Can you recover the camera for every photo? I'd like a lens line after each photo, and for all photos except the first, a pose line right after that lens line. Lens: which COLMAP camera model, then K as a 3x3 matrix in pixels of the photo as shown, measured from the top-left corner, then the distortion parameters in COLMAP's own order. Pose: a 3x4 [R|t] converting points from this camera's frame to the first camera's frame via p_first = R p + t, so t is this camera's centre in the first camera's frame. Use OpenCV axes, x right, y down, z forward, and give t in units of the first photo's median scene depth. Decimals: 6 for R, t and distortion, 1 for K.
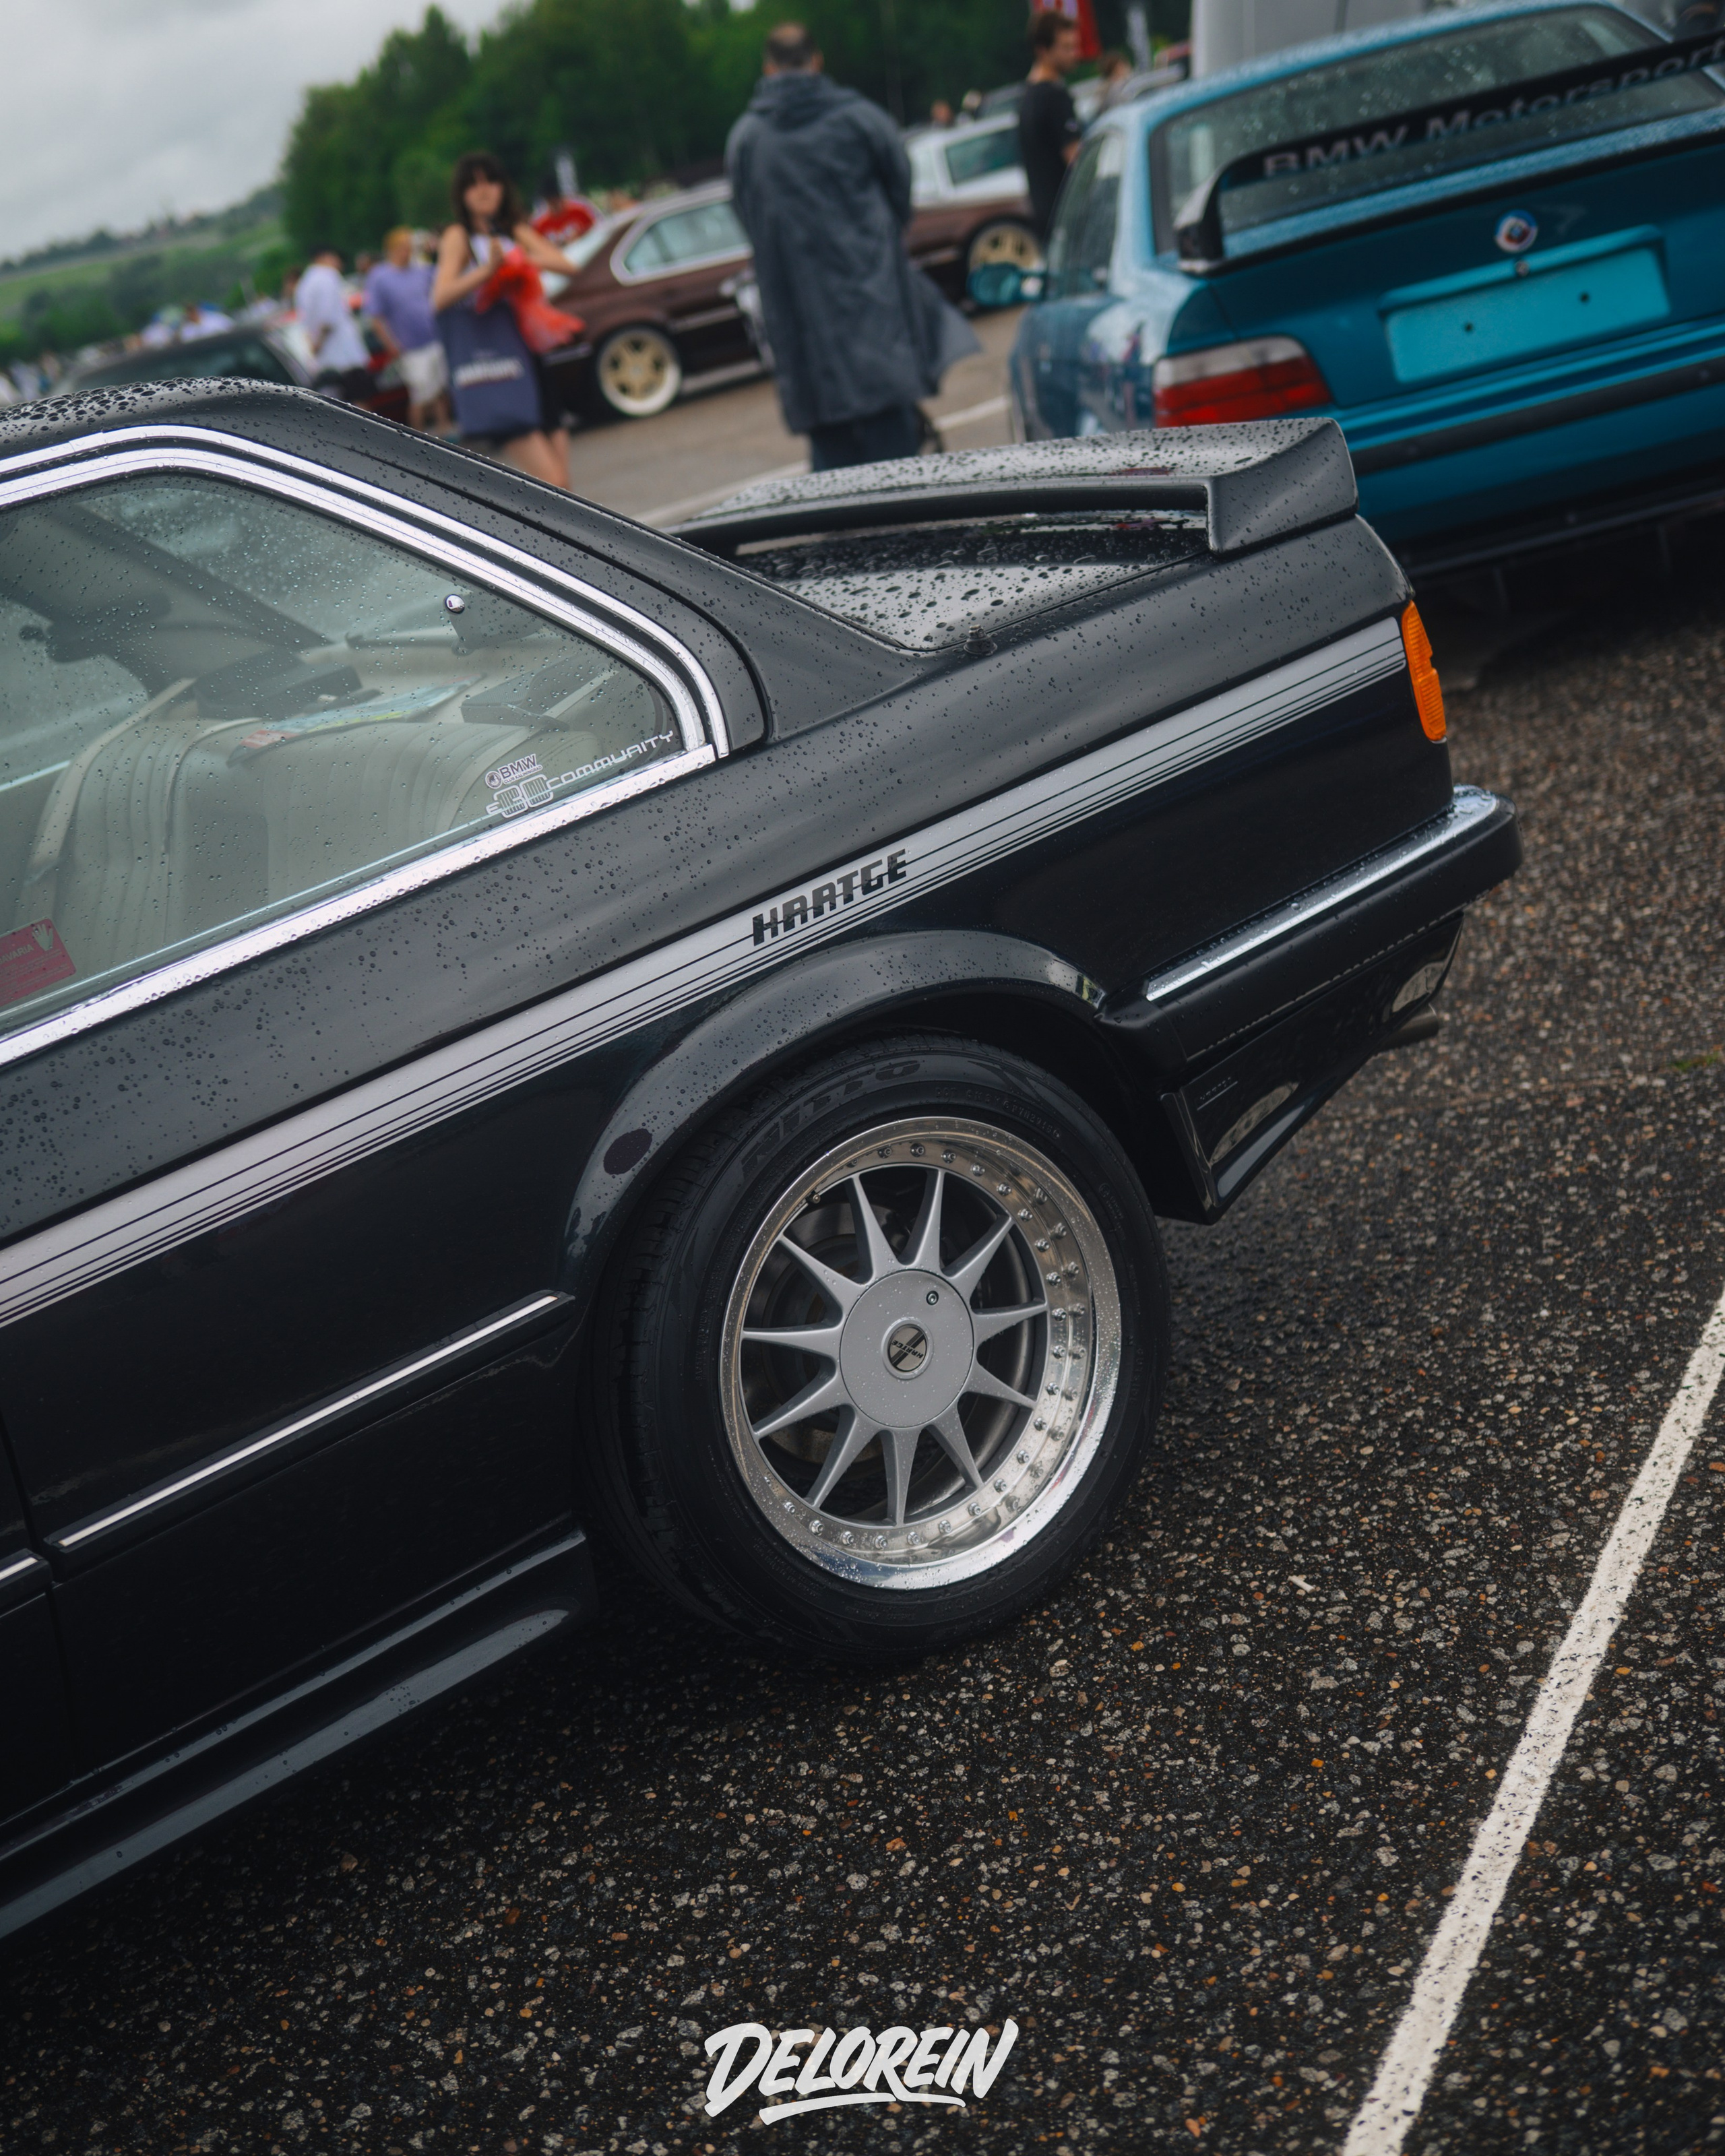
lens RADIAL K [[2771.4, 0, 862.5], [0, 2771.4, 1078.0], [0, 0, 1]] dist [-0.009369, 0.000613]
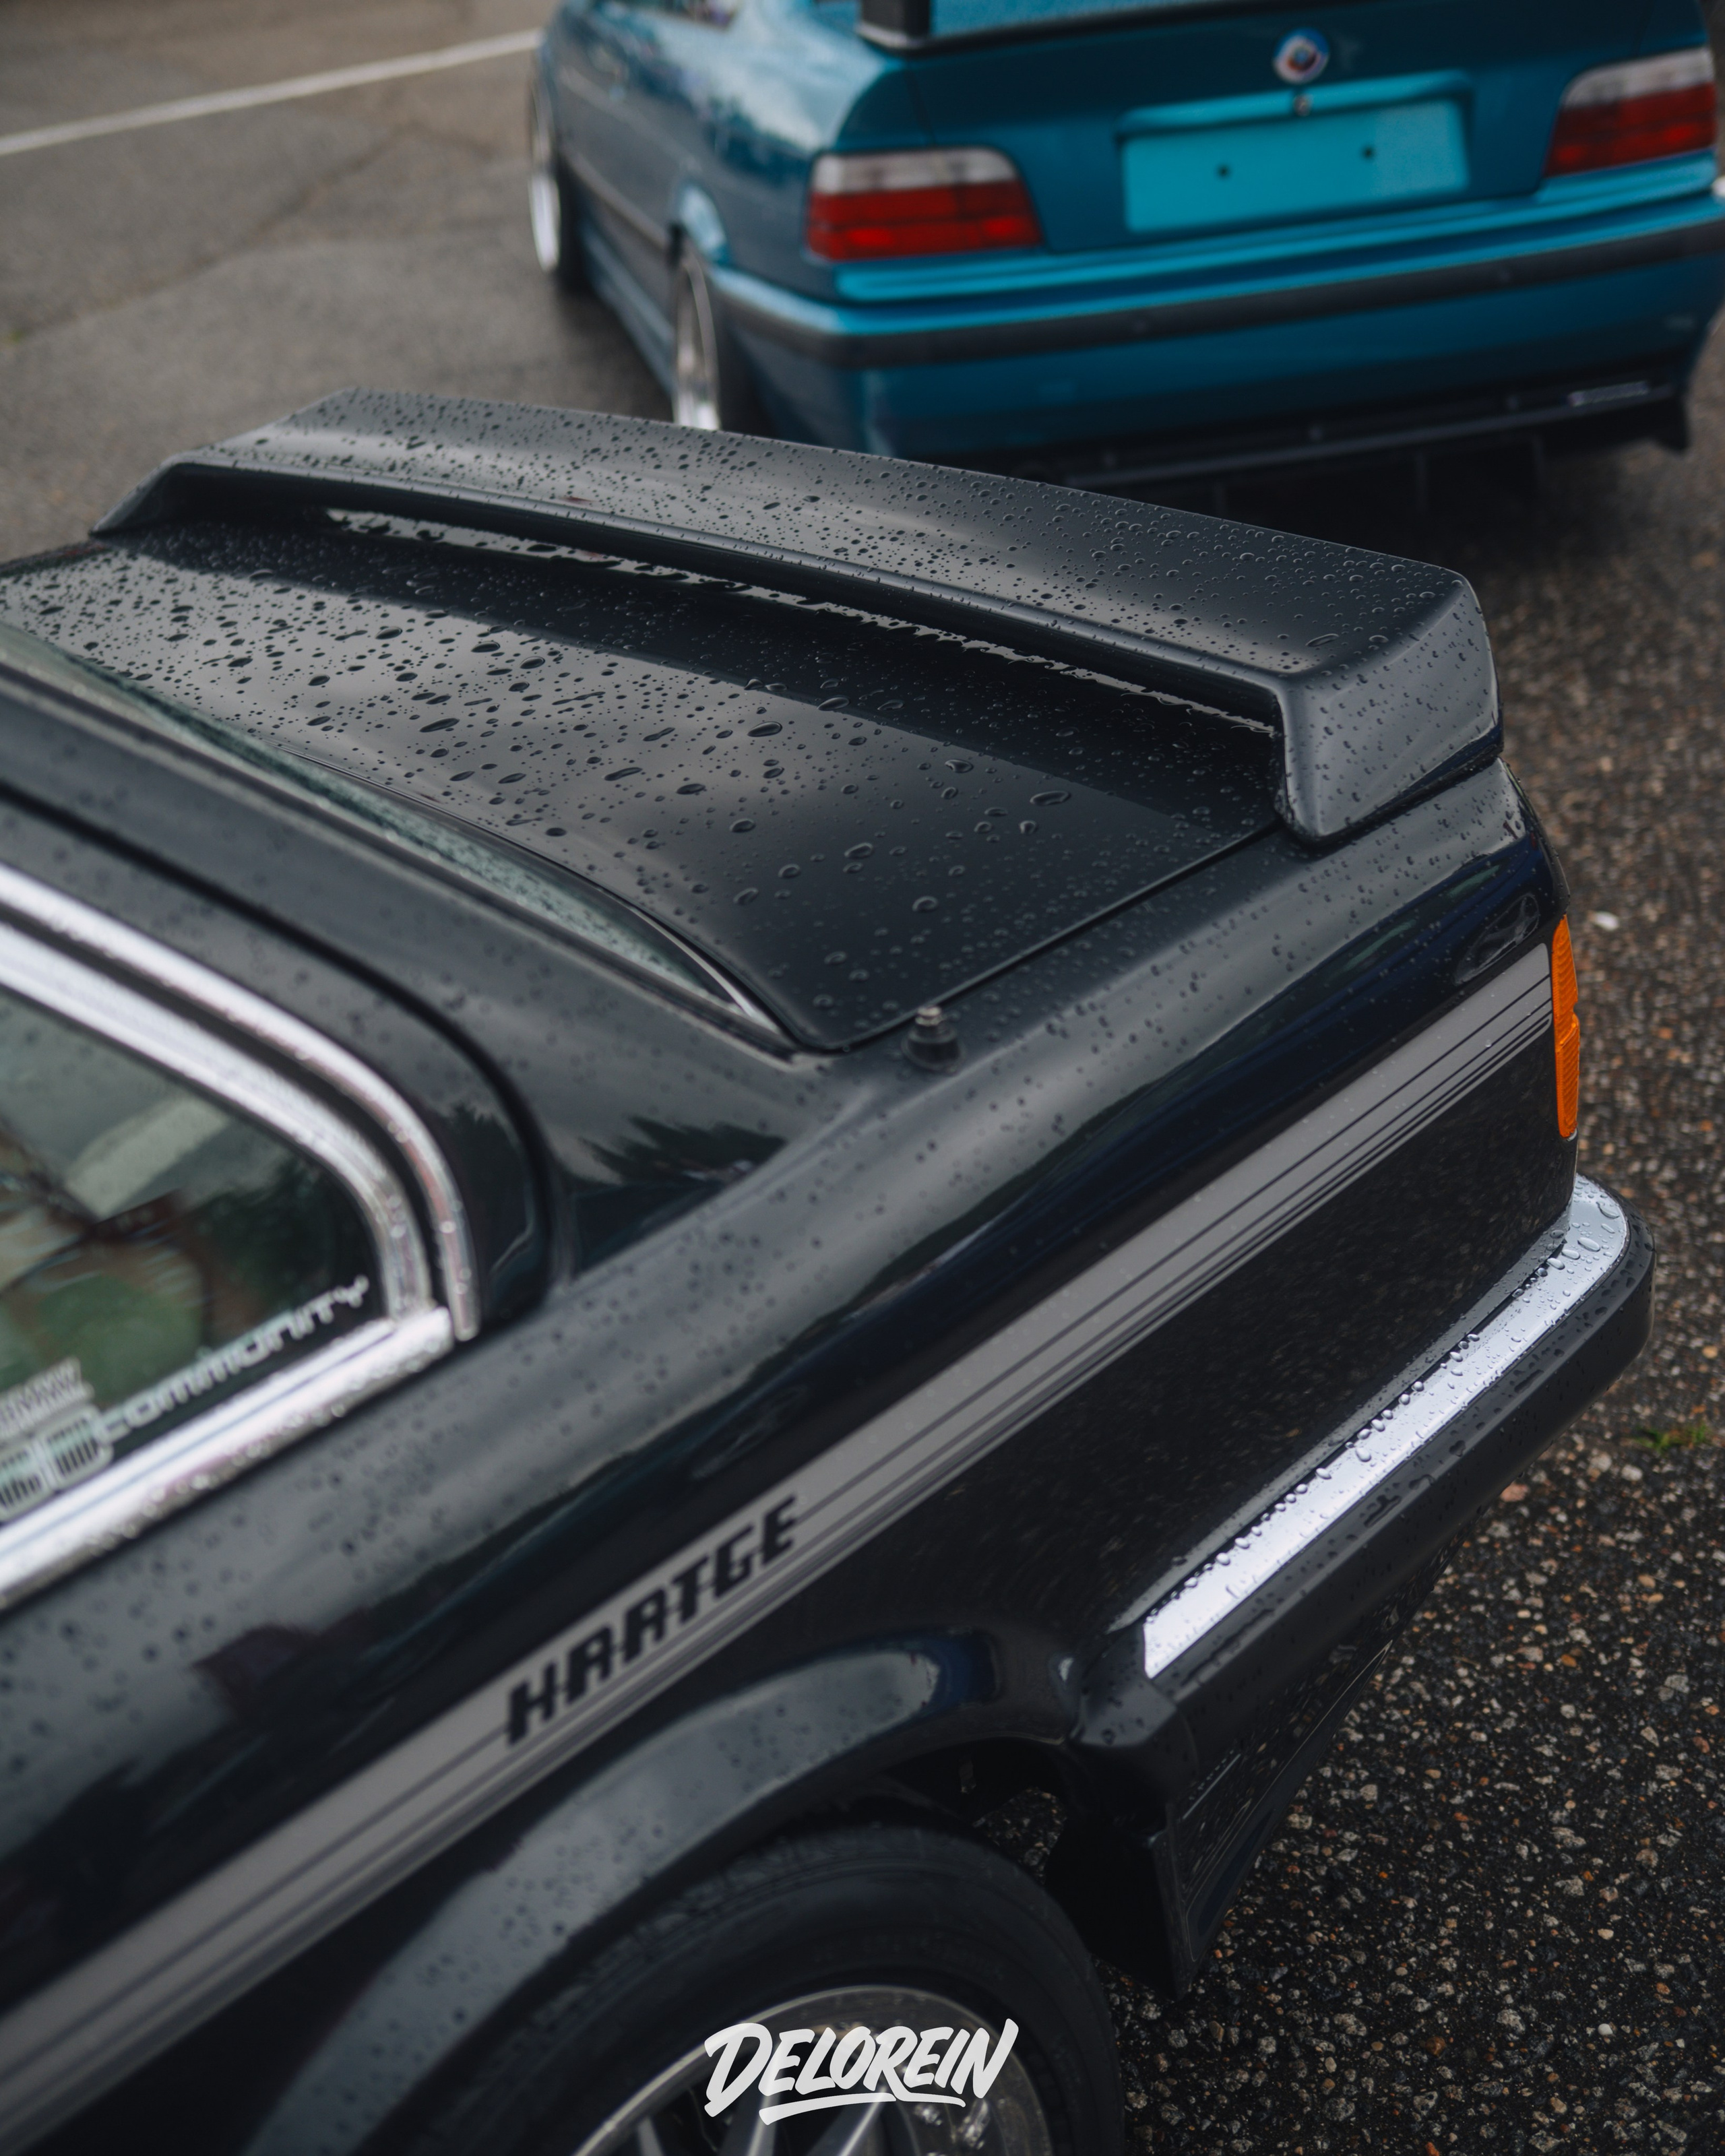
lens RADIAL K [[2942.2, 0, 862.5], [0, 2942.2, 1078.0], [0, 0, 1]] dist [0.014019, -0.001722]
pose [[0.973877, 0.070365, 0.215901, -0.095047], [-0.091388, 0.991832, 0.088979, -0.208488], [-0.207876, -0.106386, 0.972353, 0.482411]]
